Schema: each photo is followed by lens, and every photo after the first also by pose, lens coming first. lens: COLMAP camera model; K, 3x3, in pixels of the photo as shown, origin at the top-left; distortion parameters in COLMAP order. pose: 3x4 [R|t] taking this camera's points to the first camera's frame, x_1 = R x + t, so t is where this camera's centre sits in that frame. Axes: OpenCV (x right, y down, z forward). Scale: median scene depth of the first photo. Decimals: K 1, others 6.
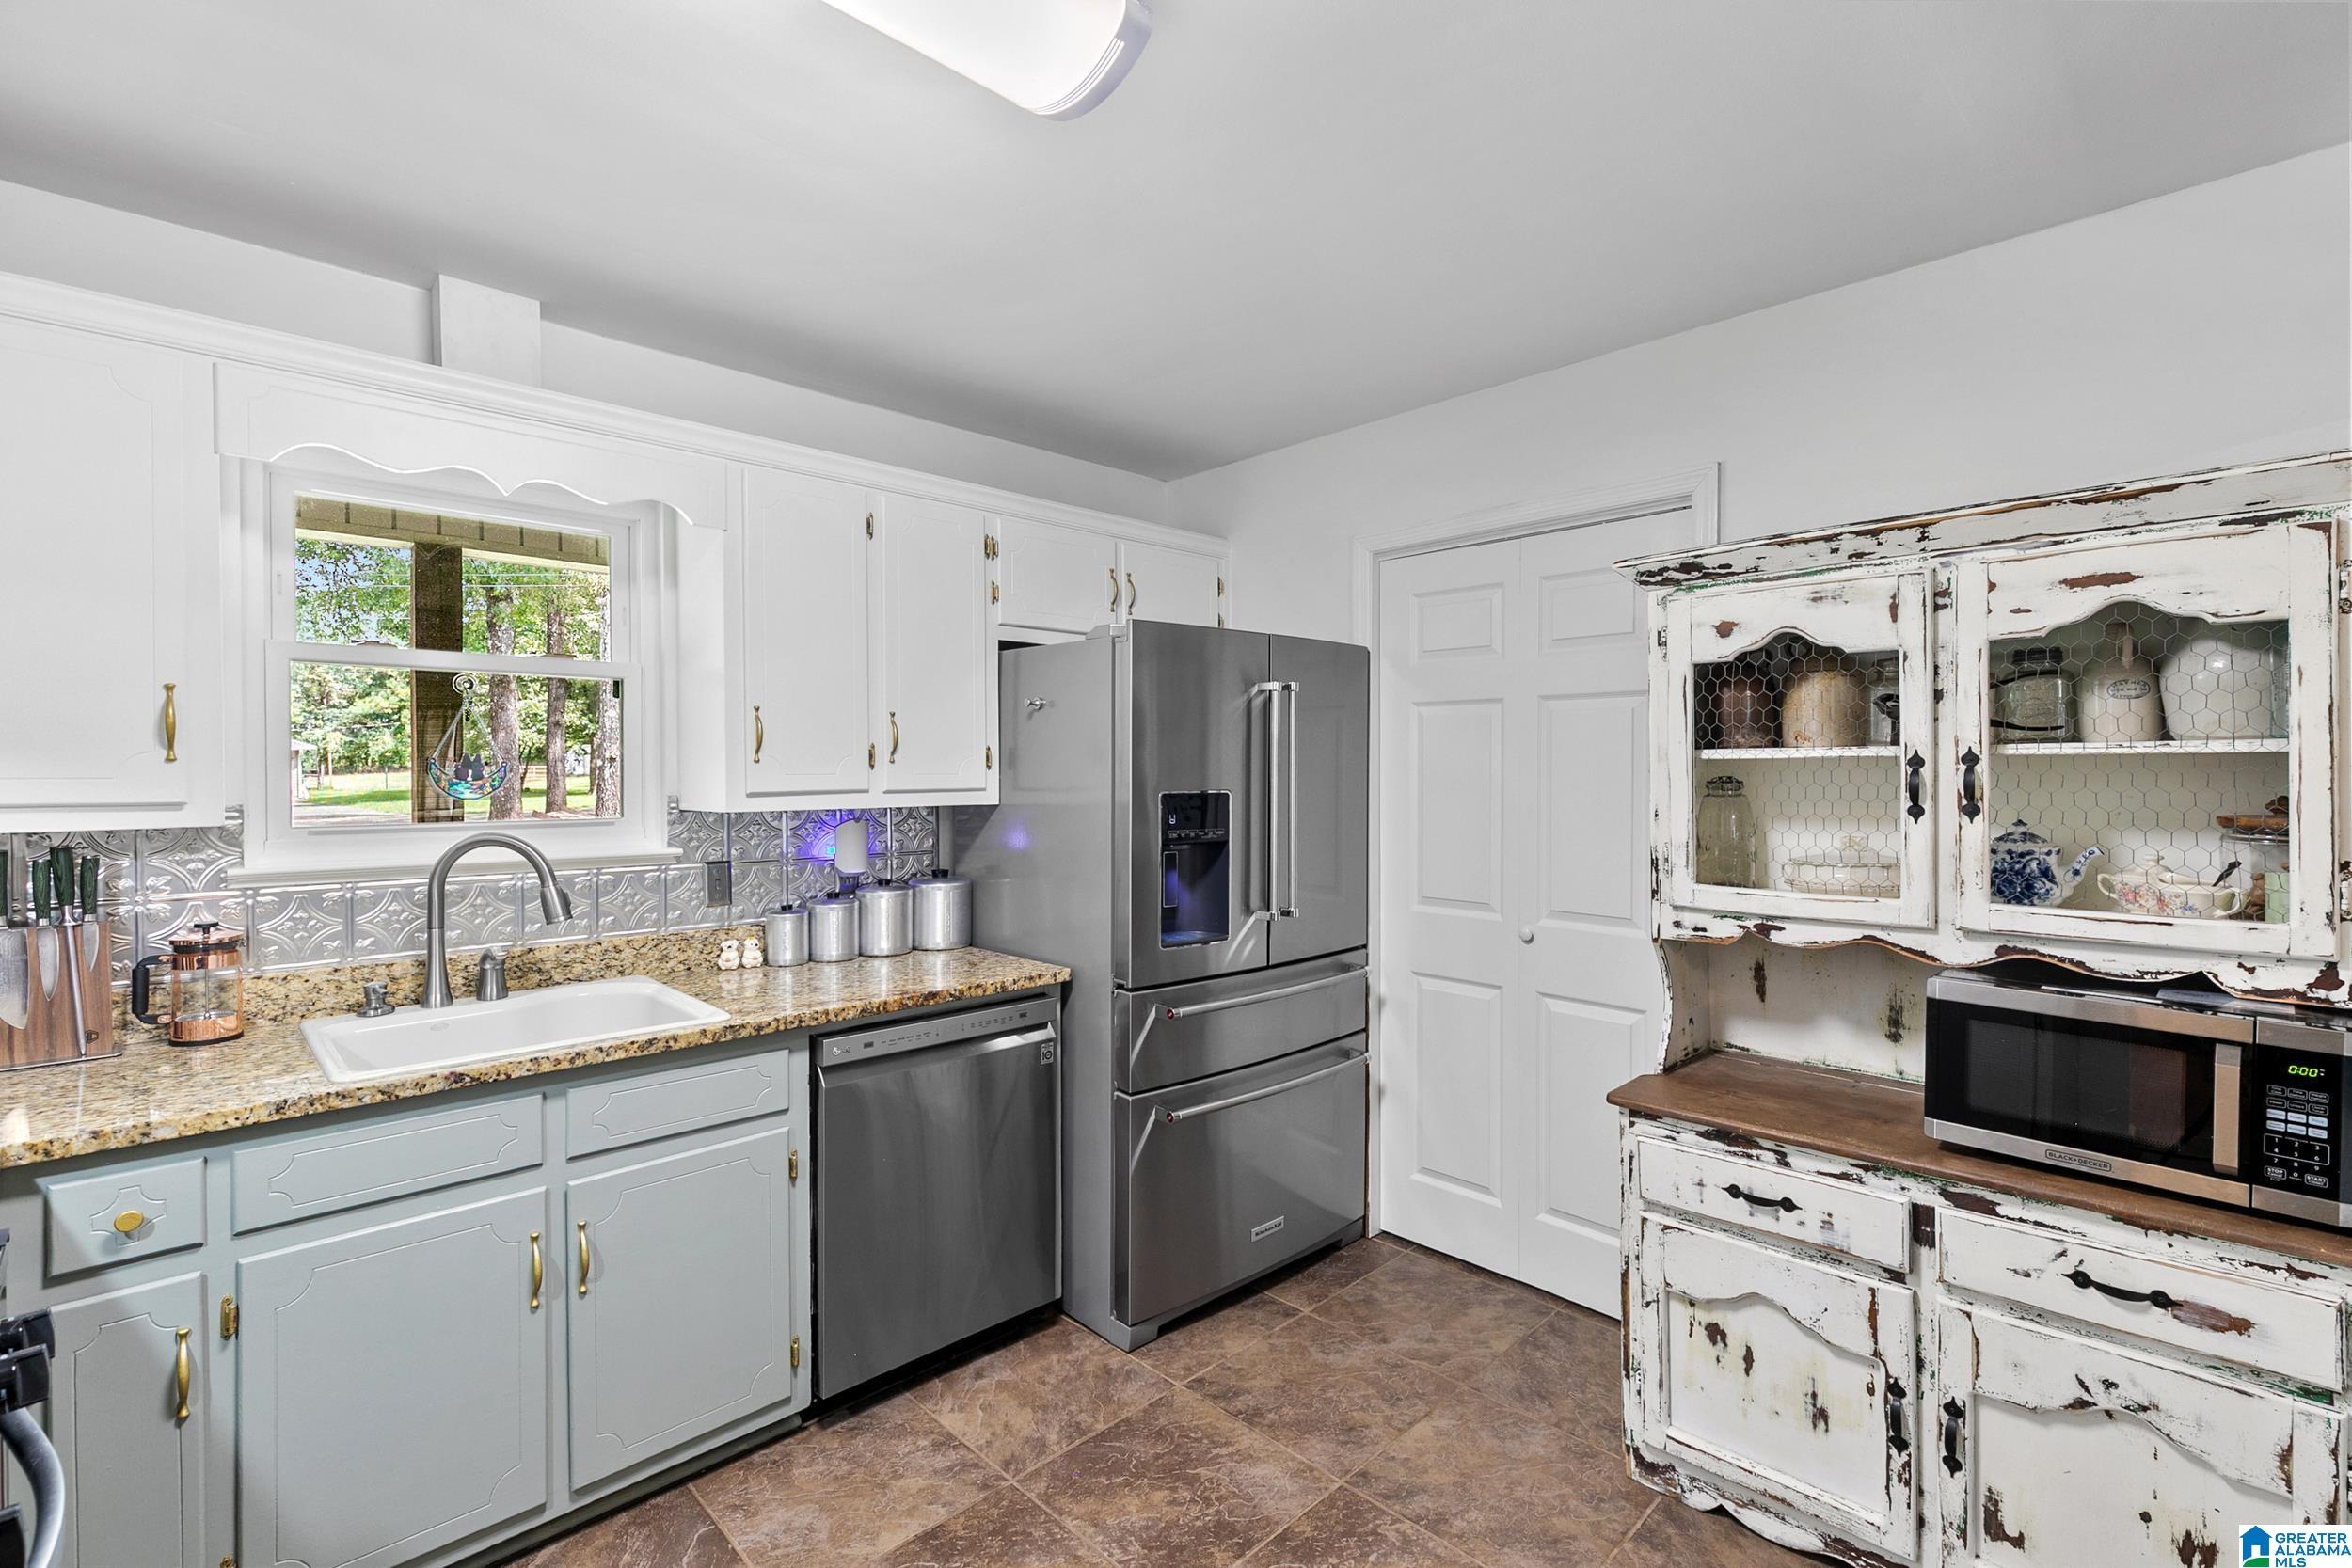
lens RADIAL K [[1062.9, 0, 1186.3], [0, 1062.9, 778.6], [0, 0, 1]] dist [0.003312, 0.002170]
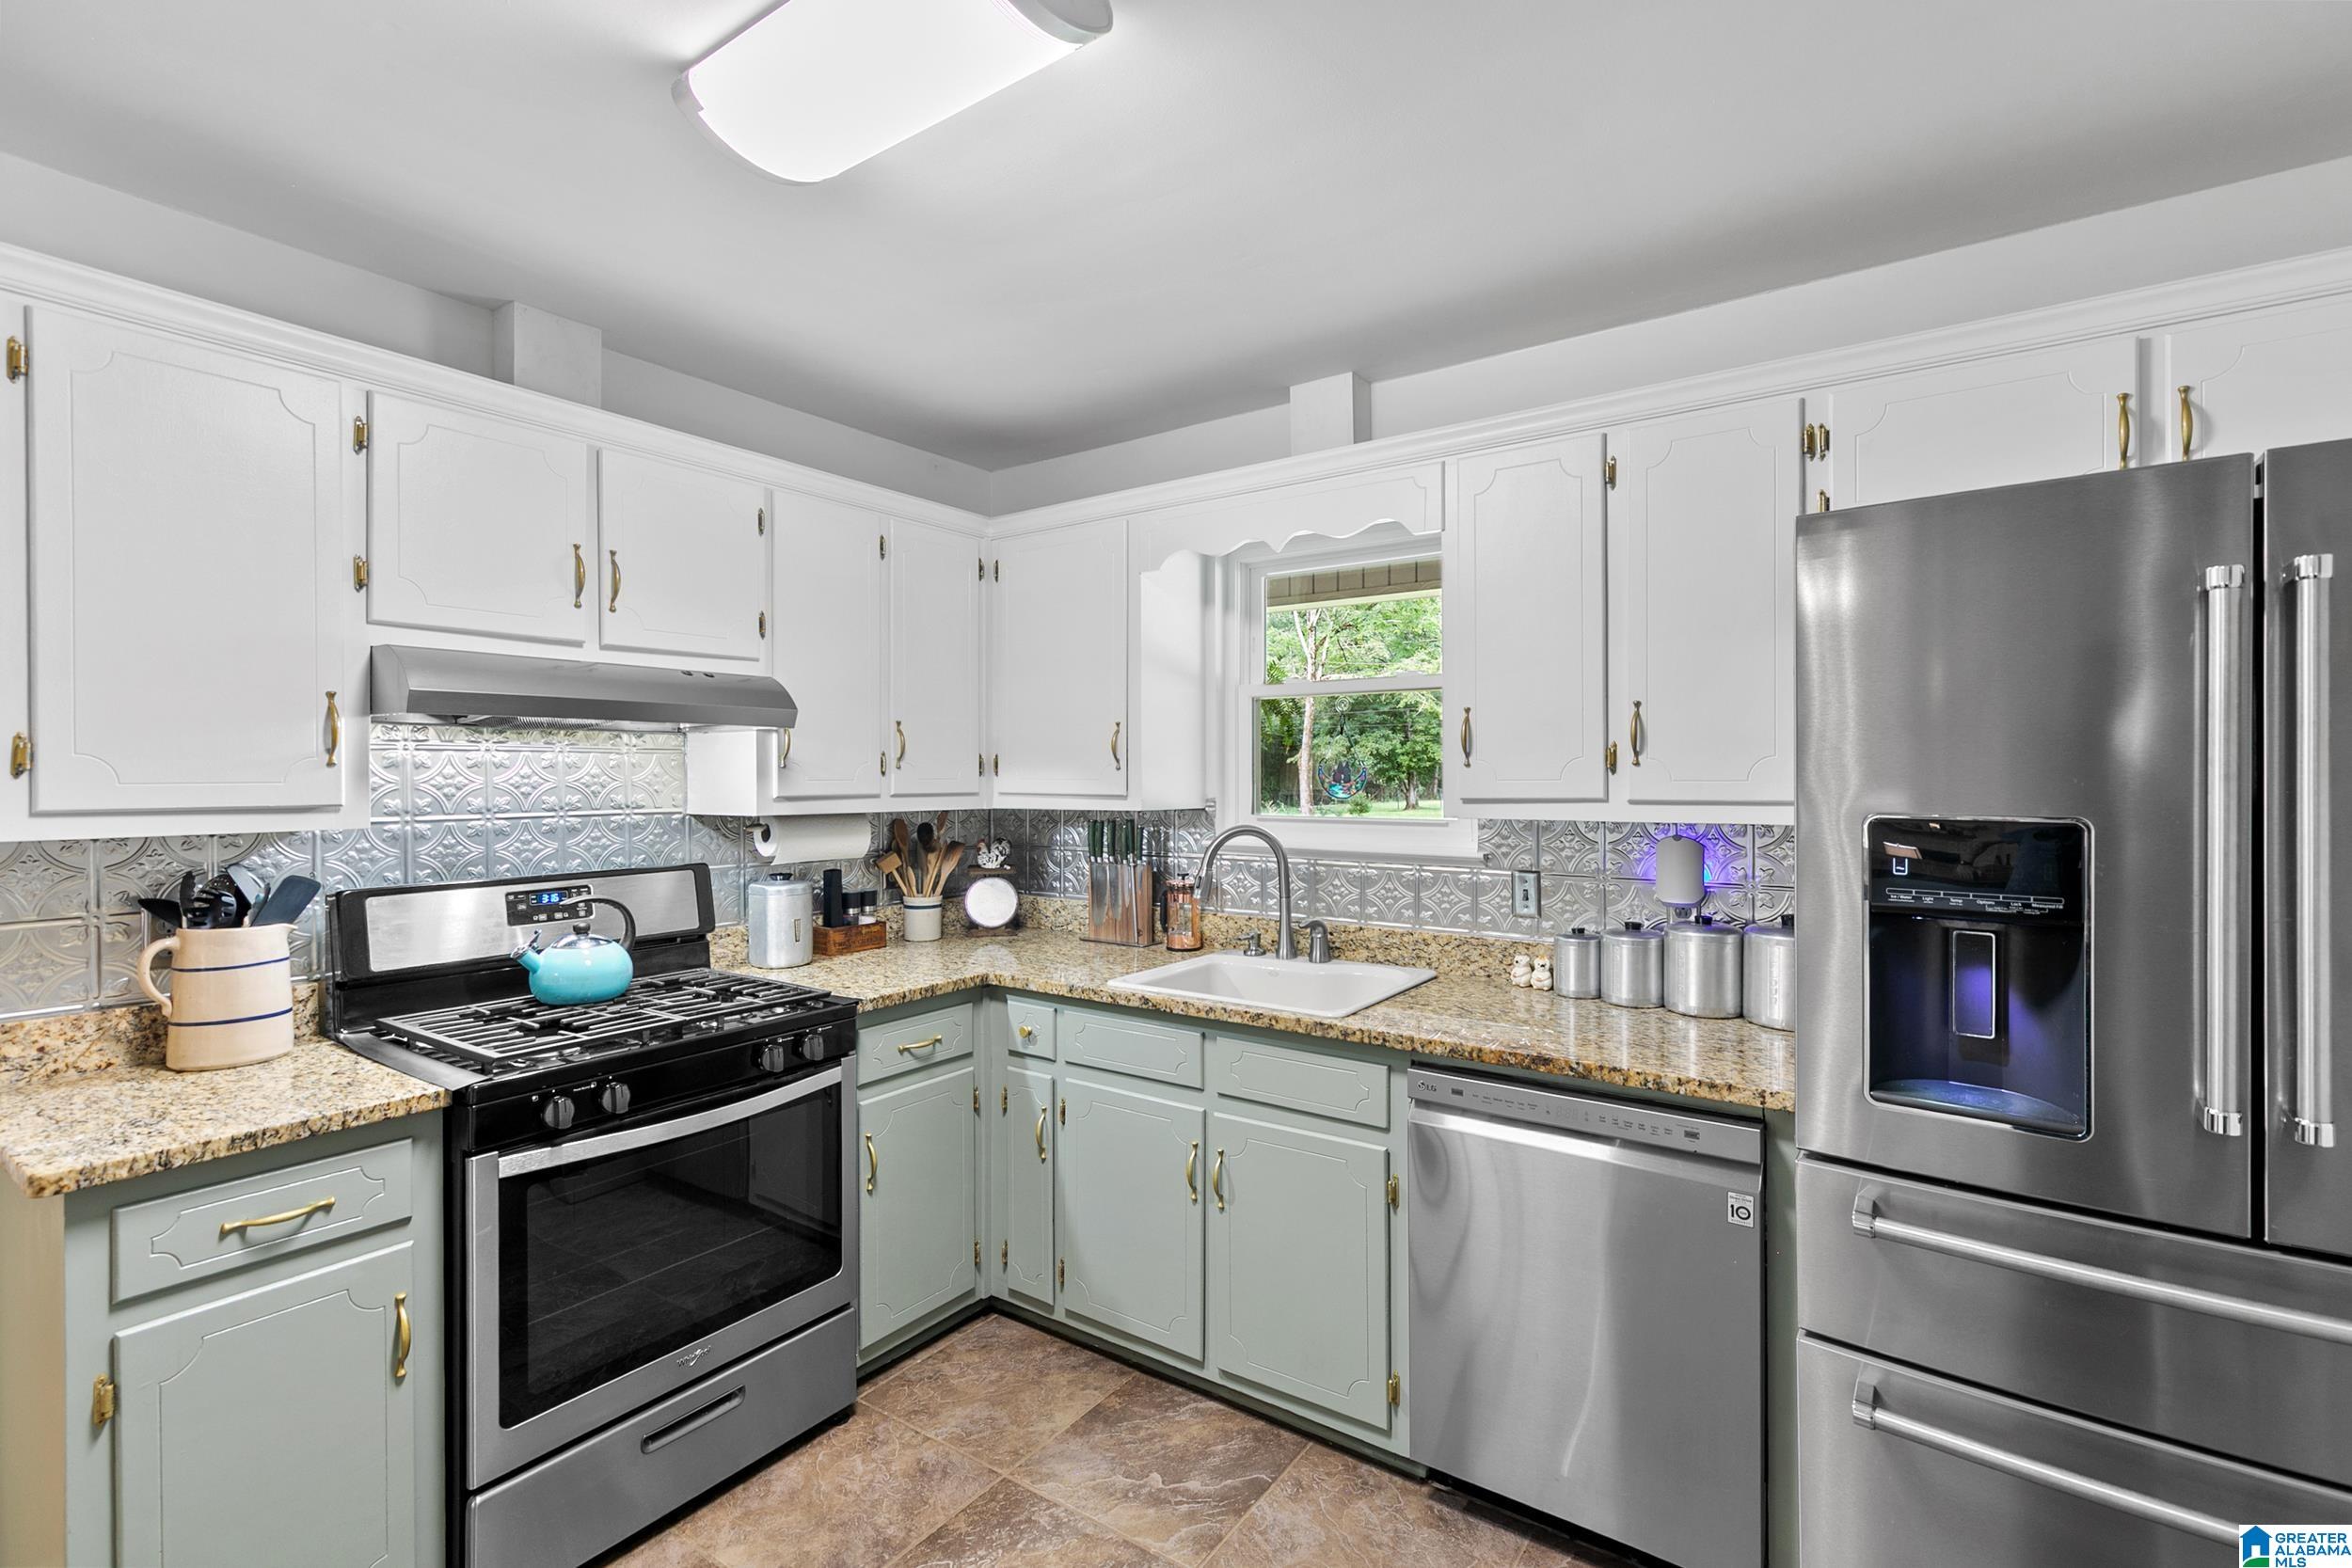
lens RADIAL K [[1062.9, 0, 1181.0], [0, 1062.9, 781.5], [0, 0, 1]] dist [0.003312, 0.002170]
pose [[0.186325, 0.008441, -0.982452, 0.520847], [-0.008822, 0.999937, 0.006918, -0.006624], [0.982449, 0.007379, 0.186387, 0.630029]]
